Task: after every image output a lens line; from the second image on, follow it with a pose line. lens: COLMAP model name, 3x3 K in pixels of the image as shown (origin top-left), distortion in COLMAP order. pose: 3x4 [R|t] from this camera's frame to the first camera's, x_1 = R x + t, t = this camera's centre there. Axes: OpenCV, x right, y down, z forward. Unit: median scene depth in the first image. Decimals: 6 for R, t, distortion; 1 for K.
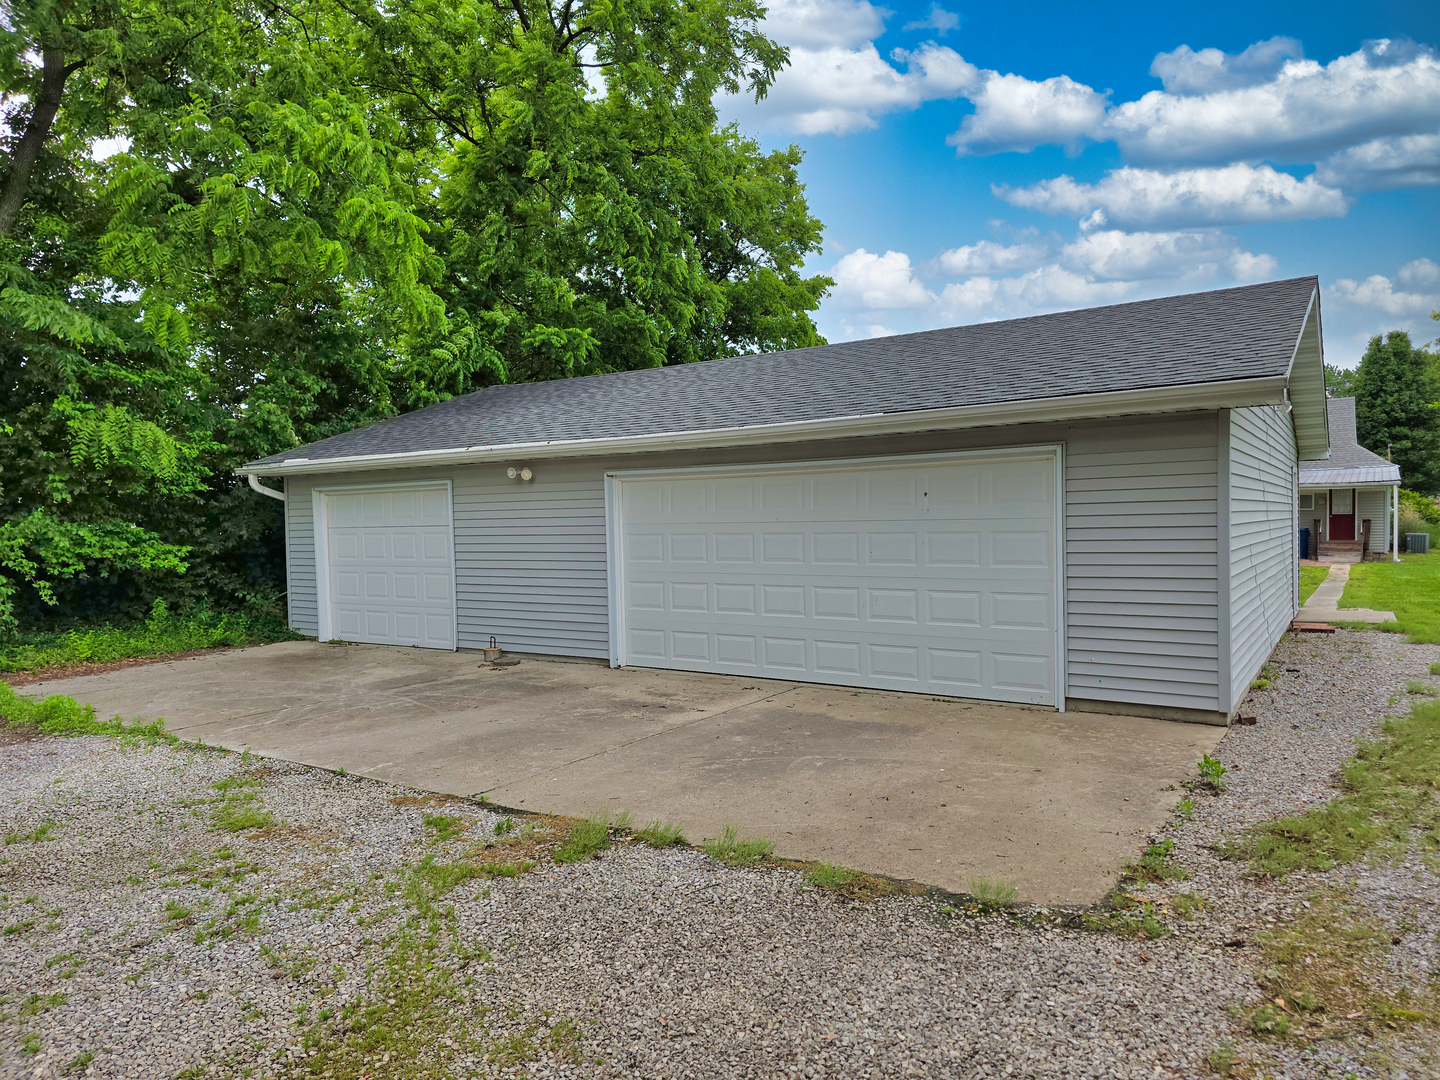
lens RADIAL K [[961.8, 0, 724.7], [0, 961.8, 553.2], [0, 0, 1]] dist [0.039703, -0.018131]
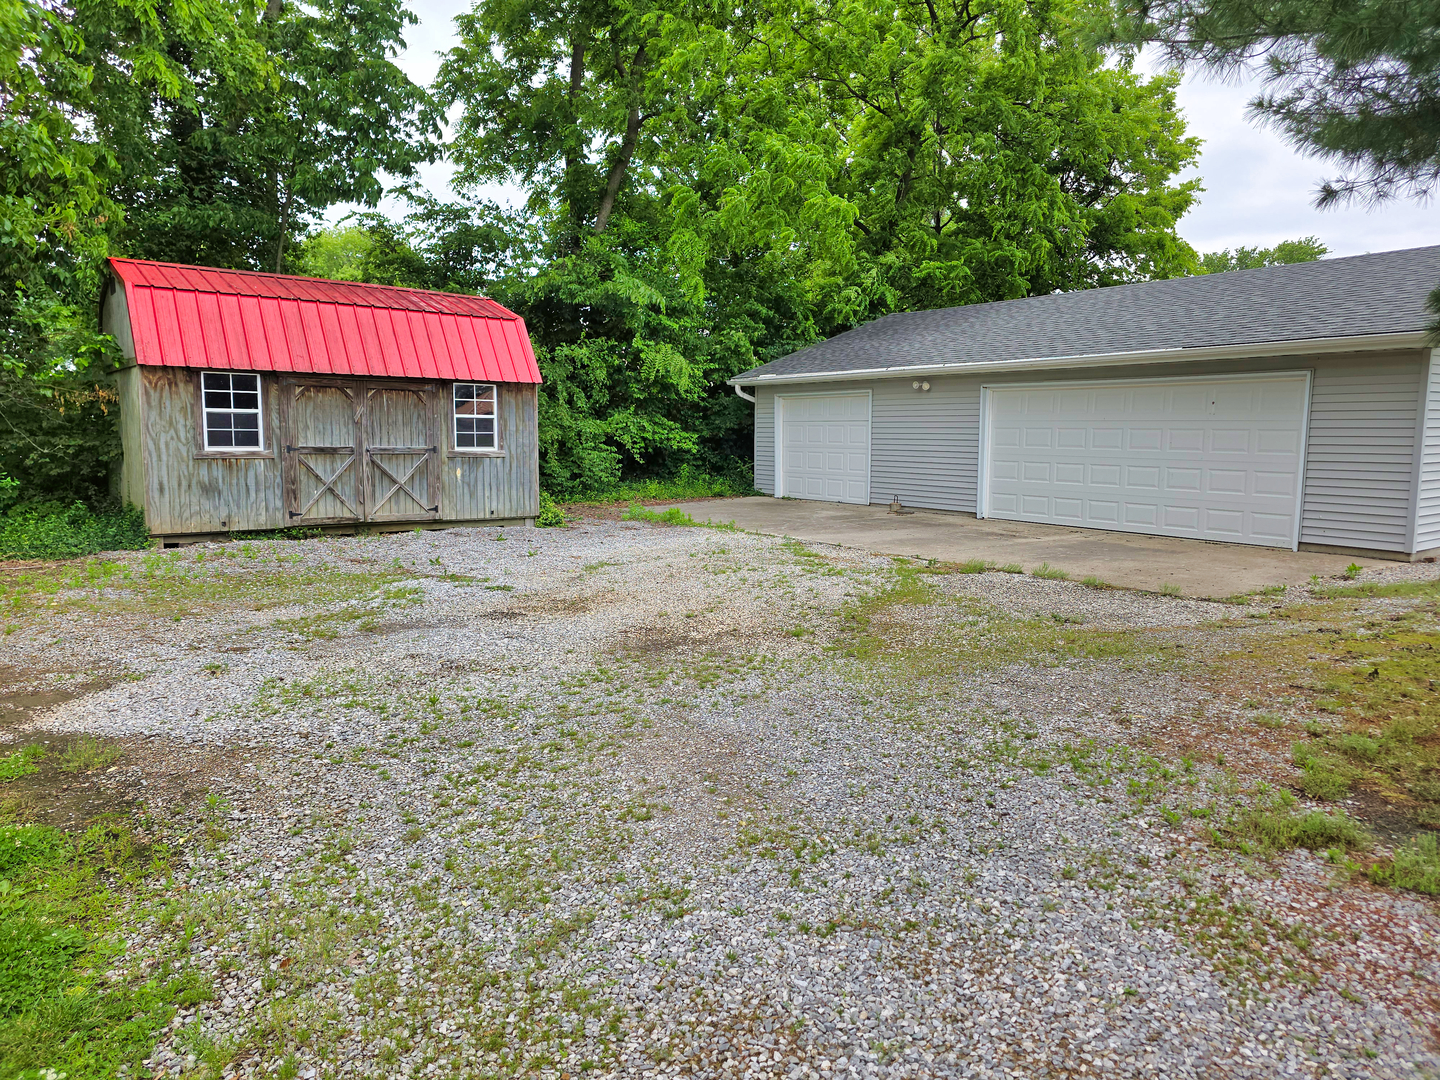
lens RADIAL K [[961.8, 0, 702.9], [0, 961.8, 543.2], [0, 0, 1]] dist [0.039703, -0.018131]
pose [[0.928633, 0.064374, -0.365371, 0.029067], [-0.030064, 0.994650, 0.098835, 0.018553], [0.369779, -0.080797, 0.925600, -0.448741]]
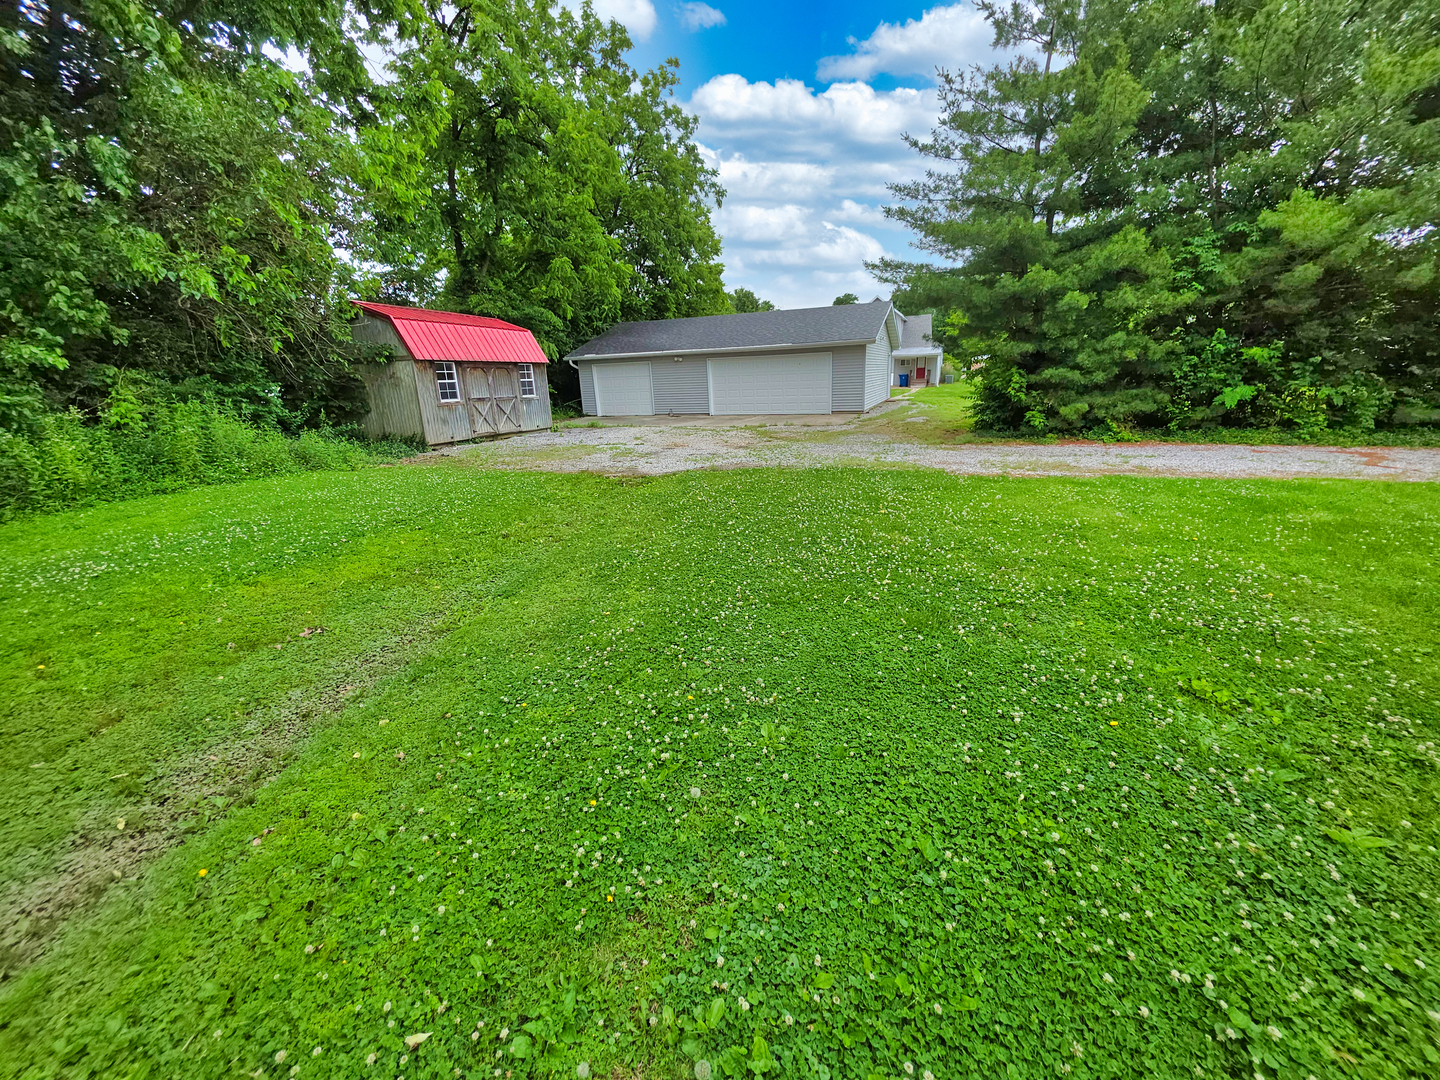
lens RADIAL K [[583.9, 0, 713.5], [0, 583.9, 544.5], [0, 0, 1]] dist [-0.000170, 0.000095]
pose [[0.979782, -0.073947, 0.185900, -0.453517], [0.026241, 0.968658, 0.247007, 0.038277], [-0.198339, -0.237135, 0.951015, -0.996024]]
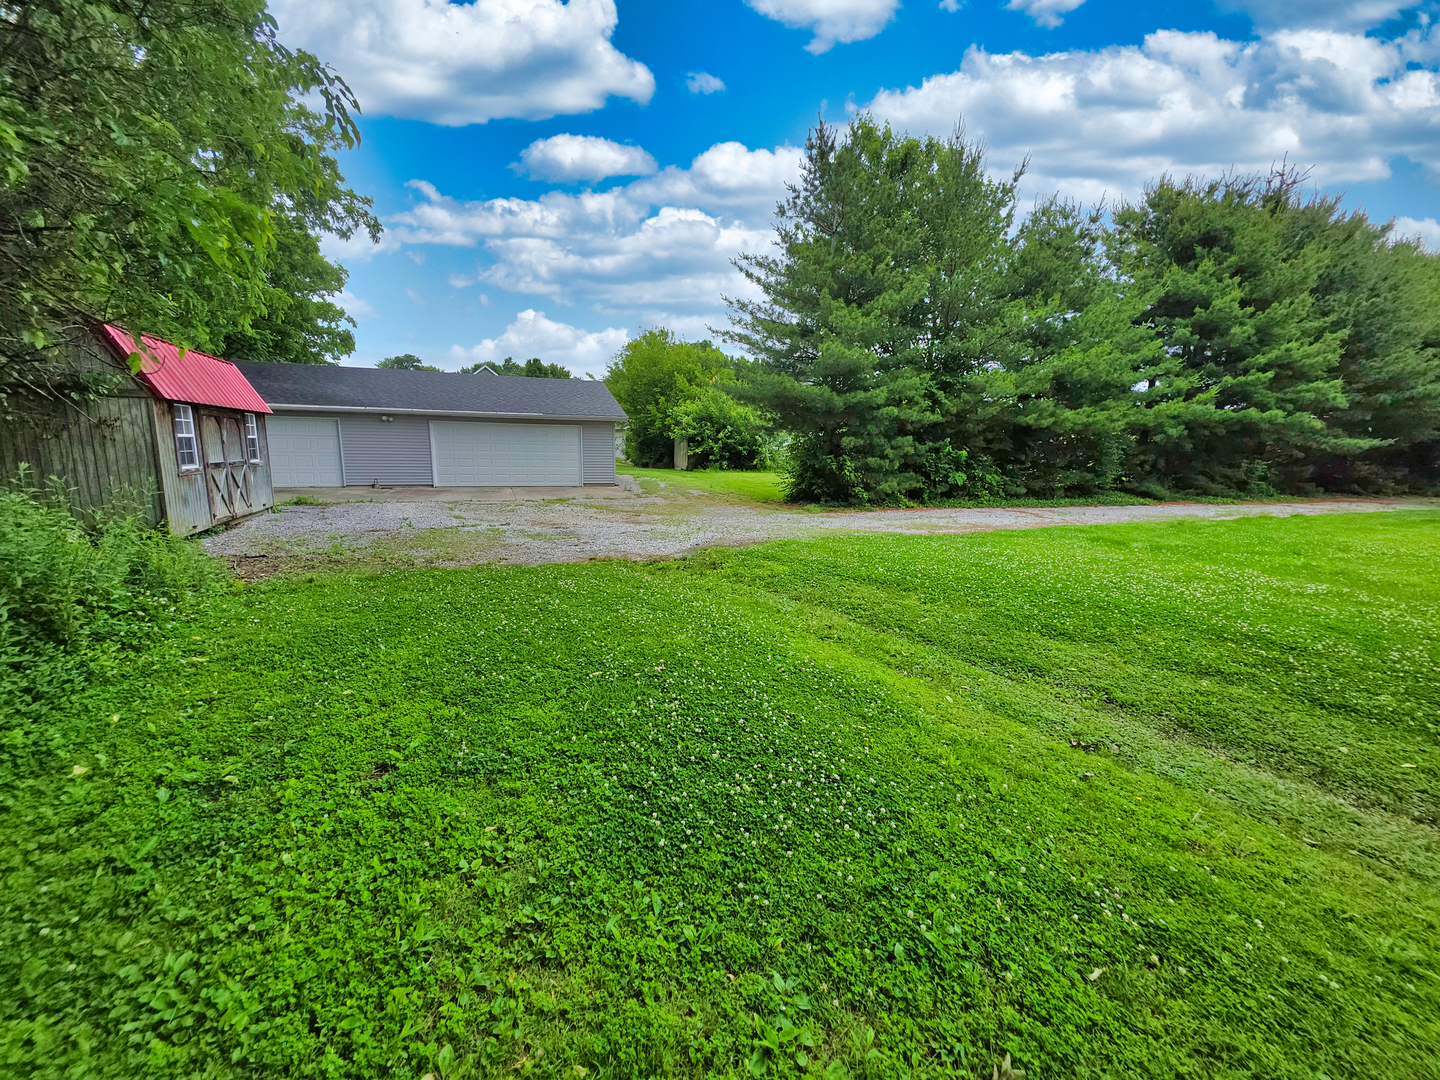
lens RADIAL K [[583.9, 0, 723.8], [0, 583.9, 547.5], [0, 0, 1]] dist [-0.000170, 0.000095]
pose [[0.560488, -0.119035, 0.819563, -0.936970], [-0.008877, 0.988696, 0.149671, 0.019977], [-0.828115, -0.091164, 0.553096, -0.646991]]
